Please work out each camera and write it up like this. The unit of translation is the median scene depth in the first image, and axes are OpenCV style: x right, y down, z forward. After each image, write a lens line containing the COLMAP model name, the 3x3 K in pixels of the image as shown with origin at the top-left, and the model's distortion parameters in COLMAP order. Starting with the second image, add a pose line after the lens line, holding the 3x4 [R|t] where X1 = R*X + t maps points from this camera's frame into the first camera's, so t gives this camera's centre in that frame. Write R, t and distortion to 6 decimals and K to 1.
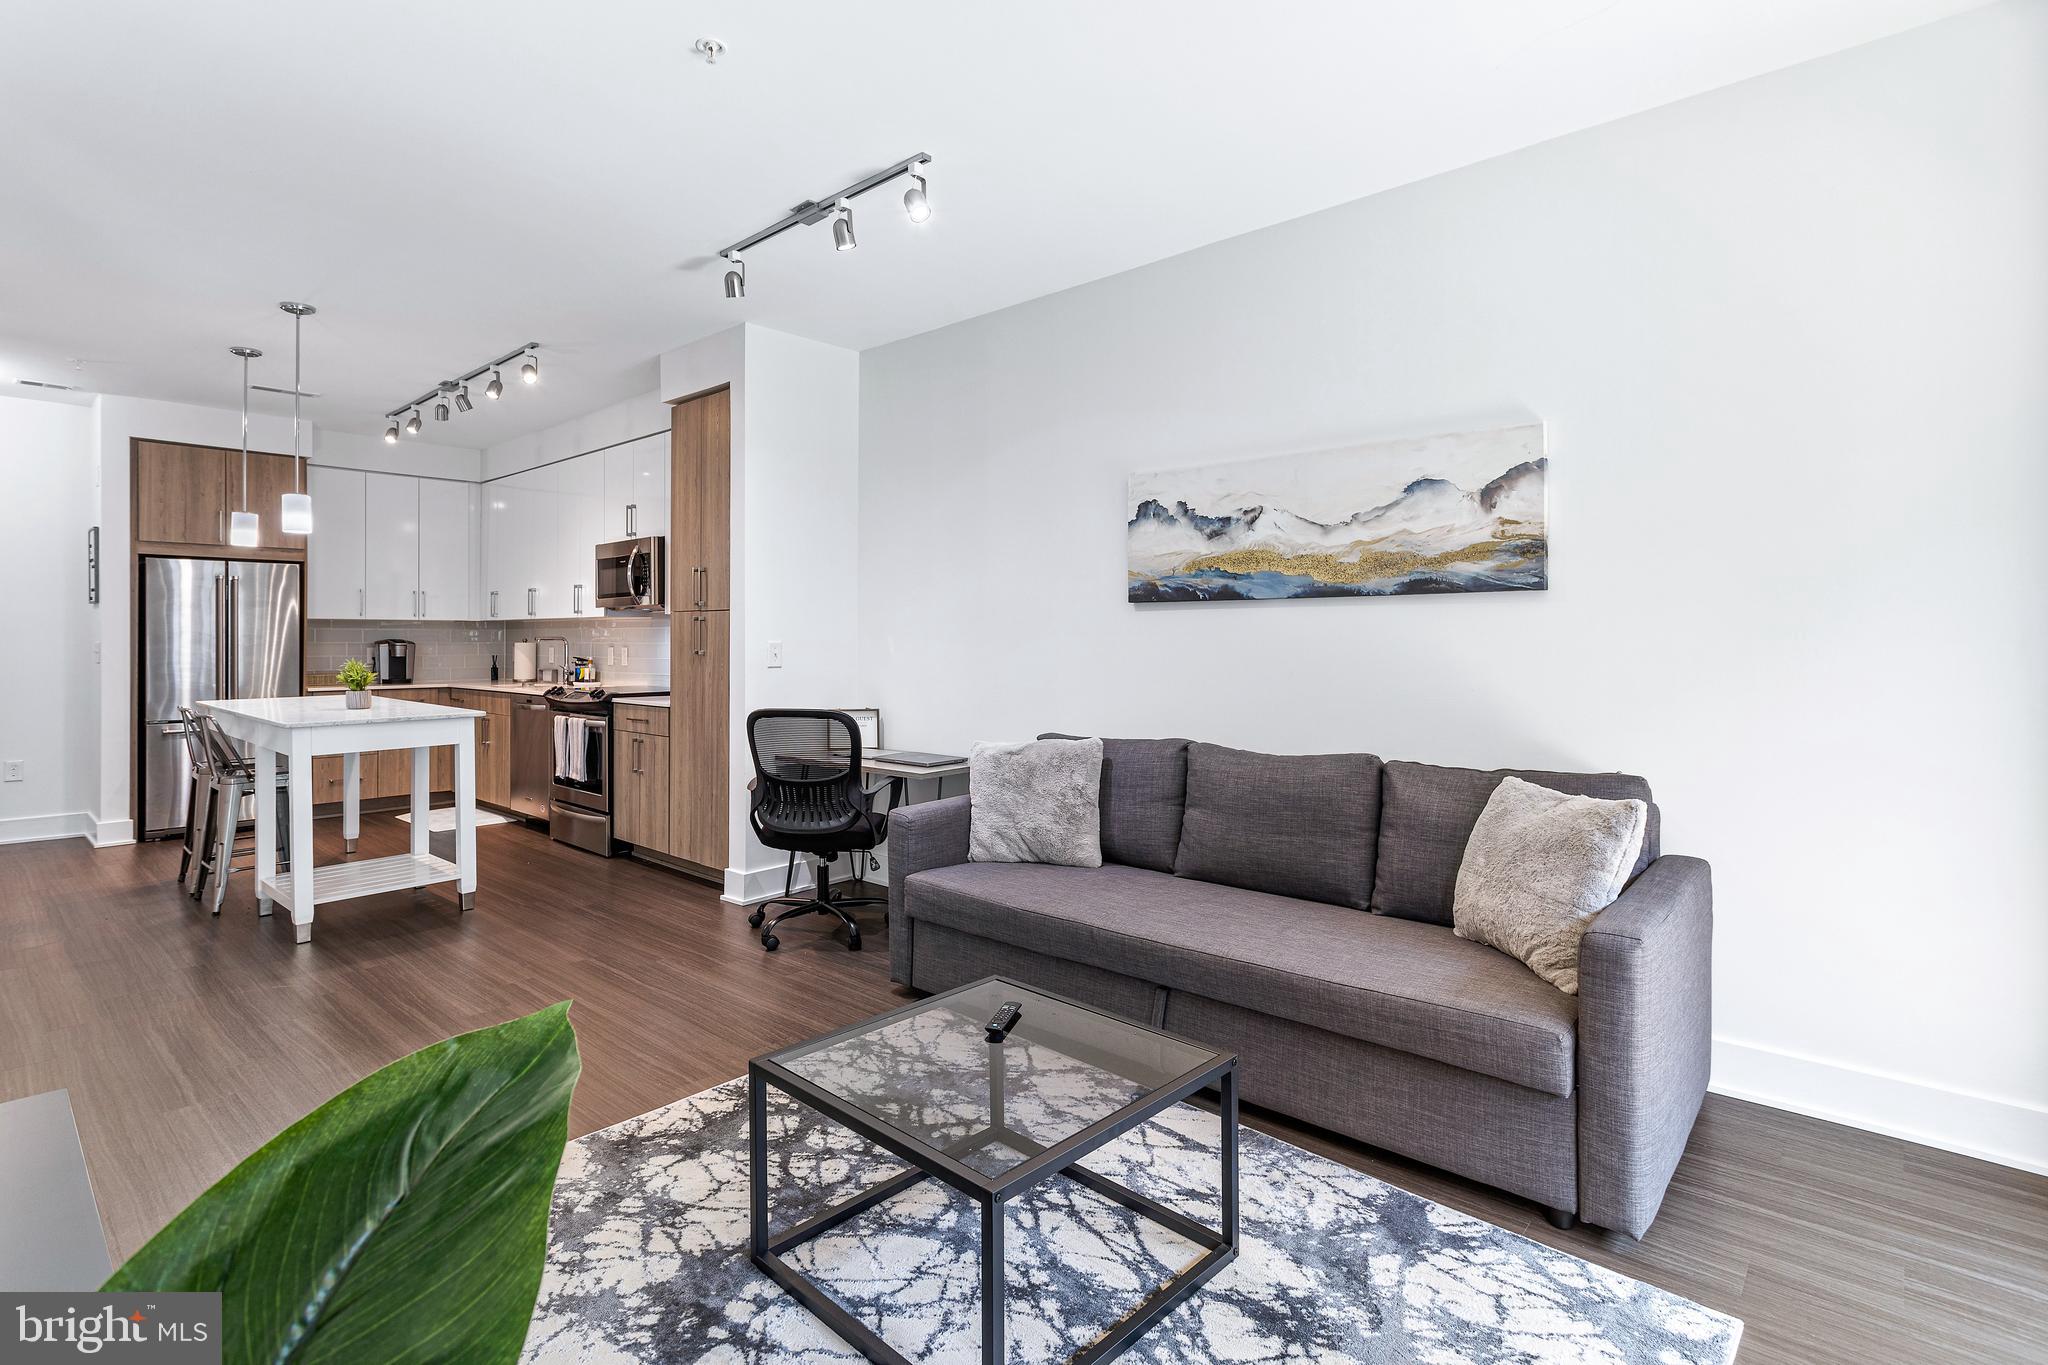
lens RADIAL K [[983.2, 0, 1014.9], [0, 983.2, 640.6], [0, 0, 1]] dist [-0.000457, -0.000305]
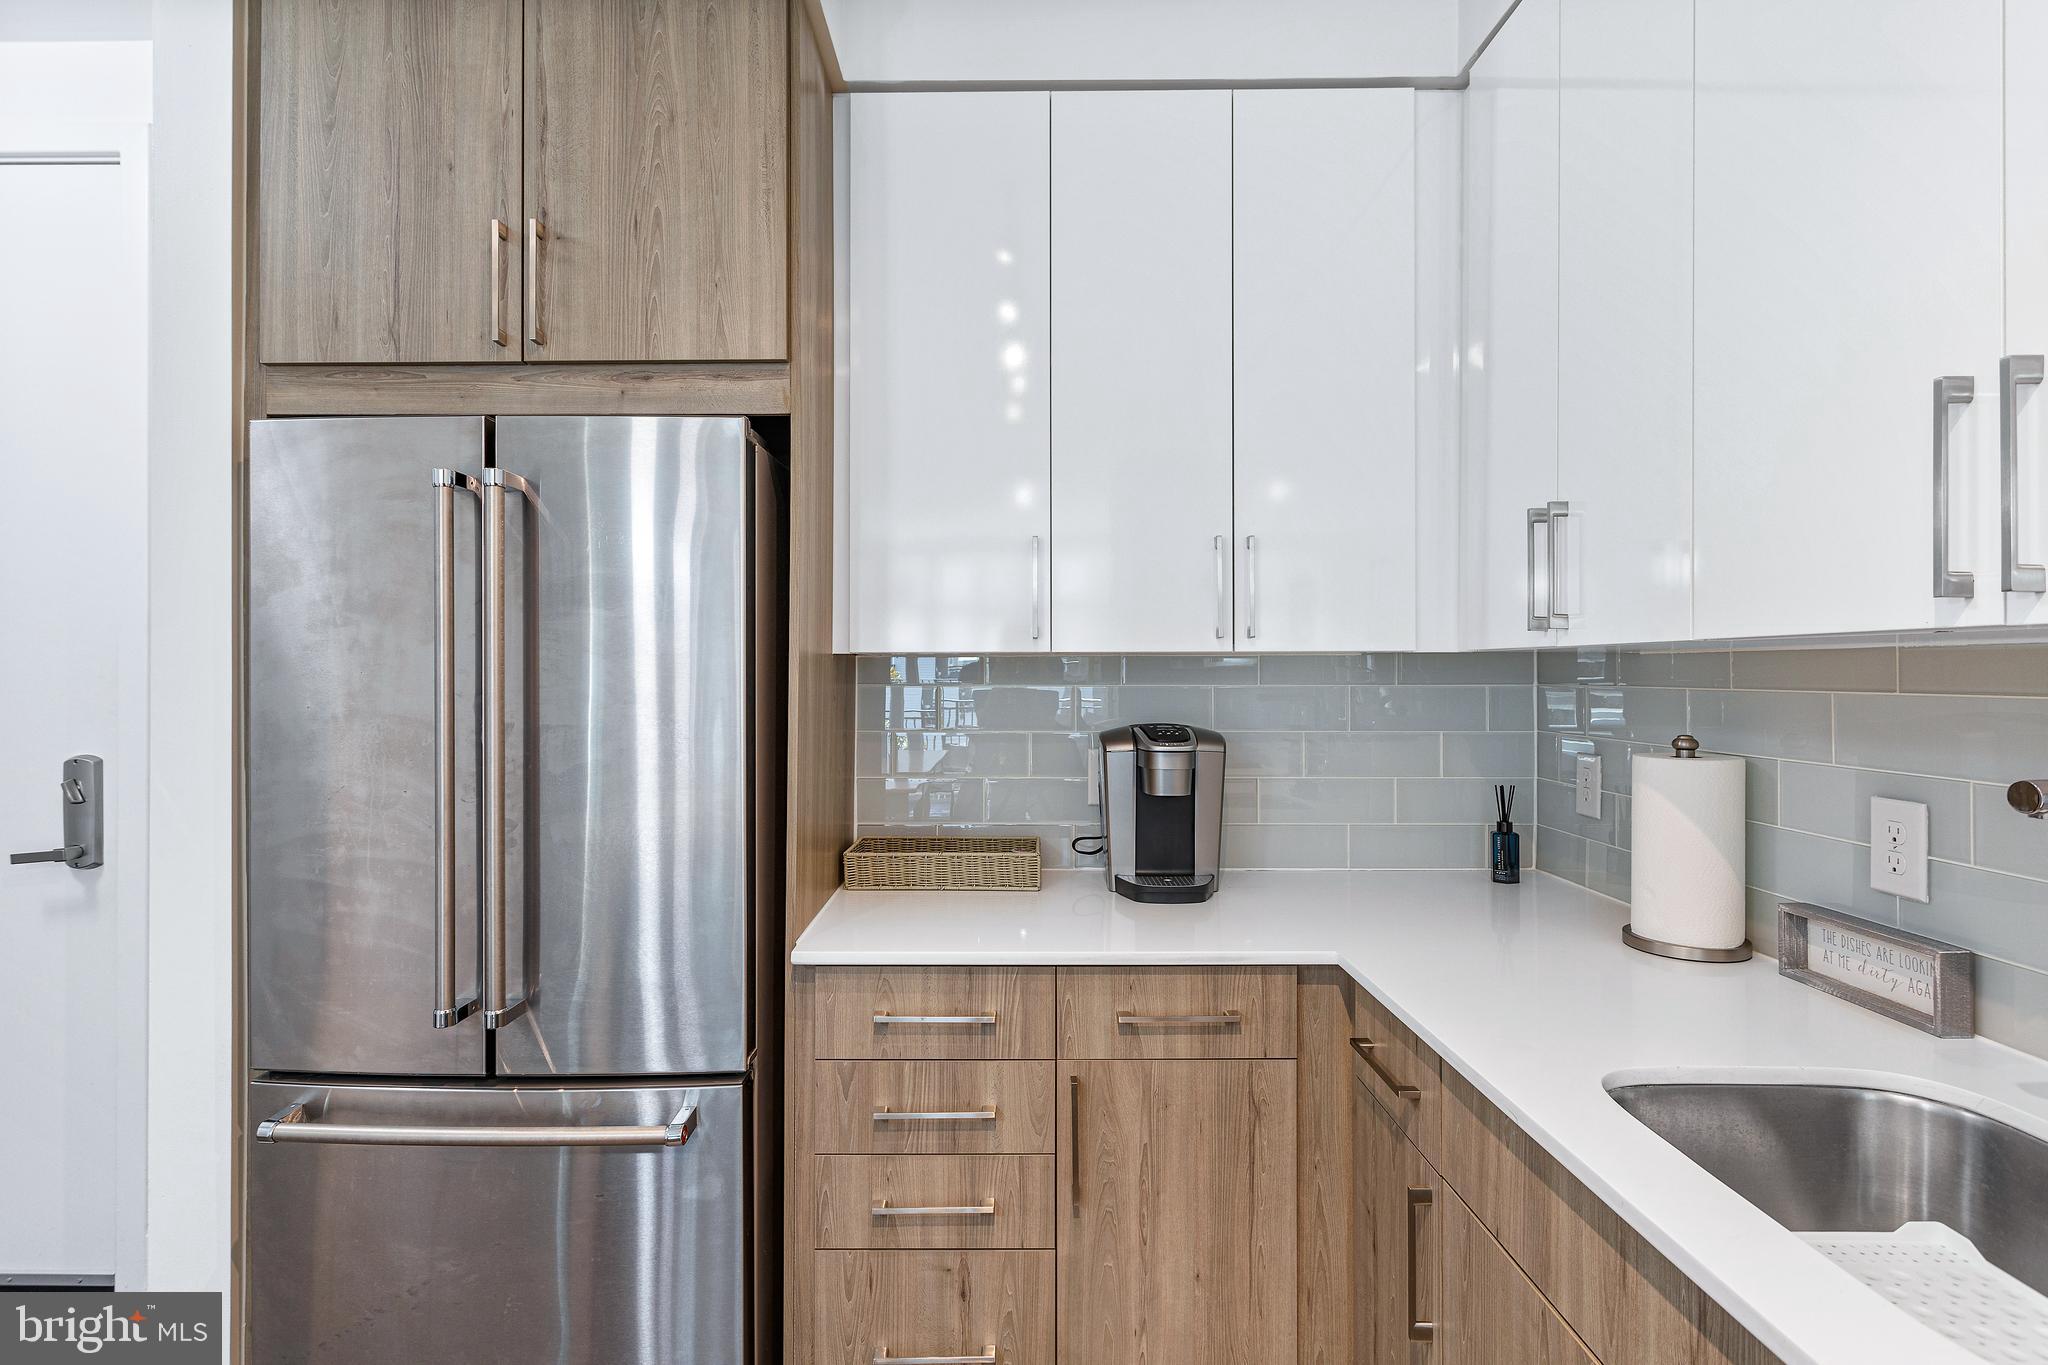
lens RADIAL K [[983.2, 0, 1005.6], [0, 983.2, 668.4], [0, 0, 1]] dist [-0.000457, -0.000305]
pose [[0.659166, -0.006372, -0.751971, -0.816121], [-0.000615, 0.999959, -0.009012, -0.025790], [0.751997, 0.006403, 0.659135, 1.416577]]
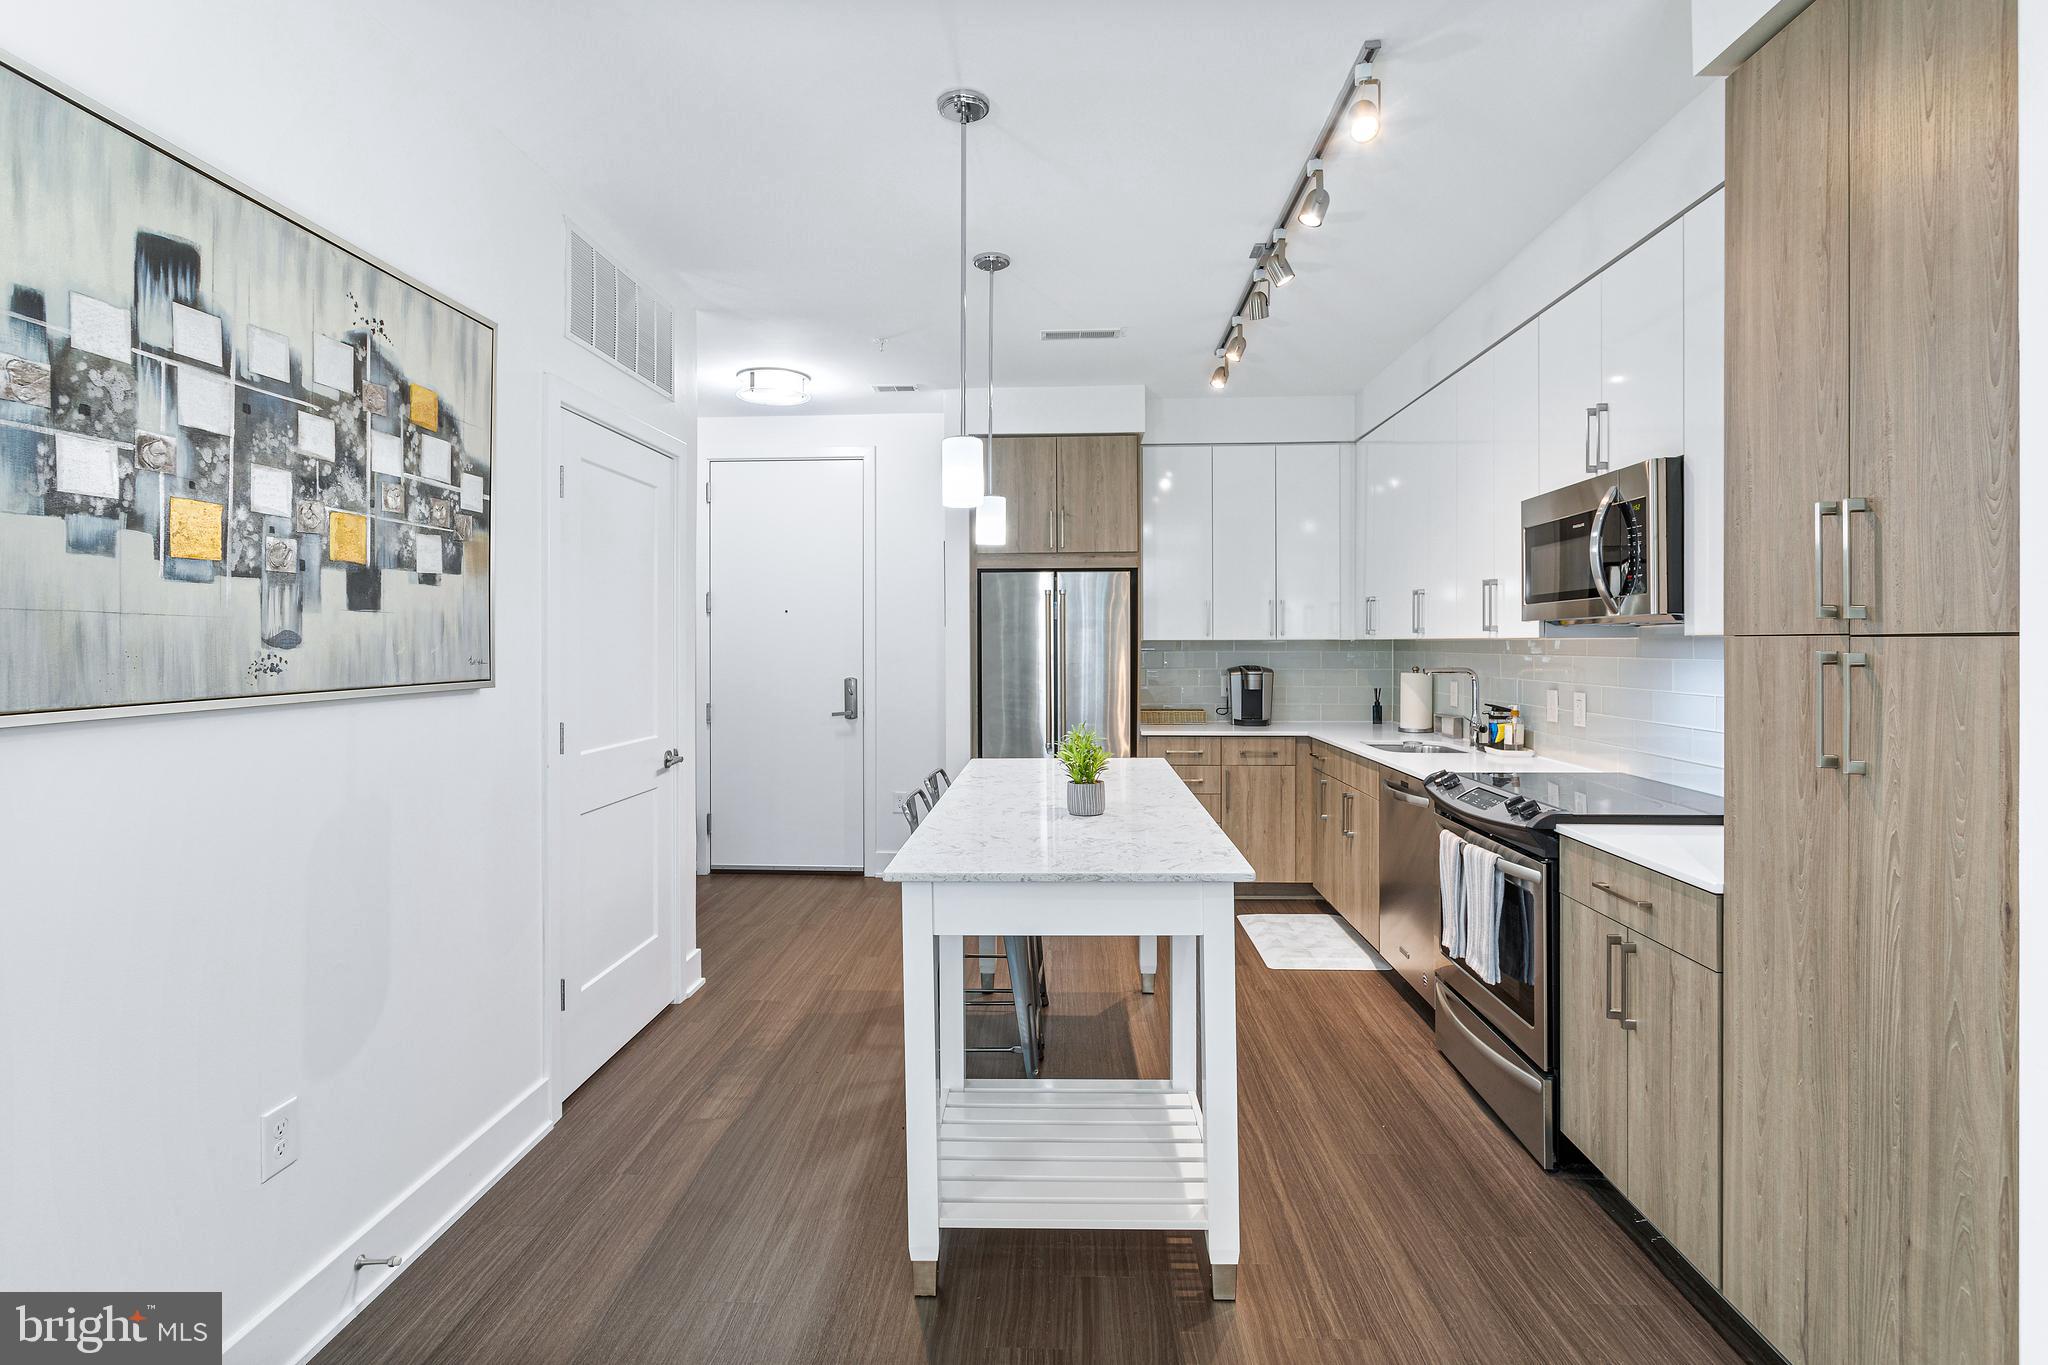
lens RADIAL K [[983.2, 0, 1016.6], [0, 983.2, 643.9], [0, 0, 1]] dist [-0.000457, -0.000305]
pose [[0.630023, -0.000547, -0.776576, -0.288072], [0.001636, 0.999998, 0.000622, -0.033355], [0.776575, -0.001663, 0.630023, 0.699919]]
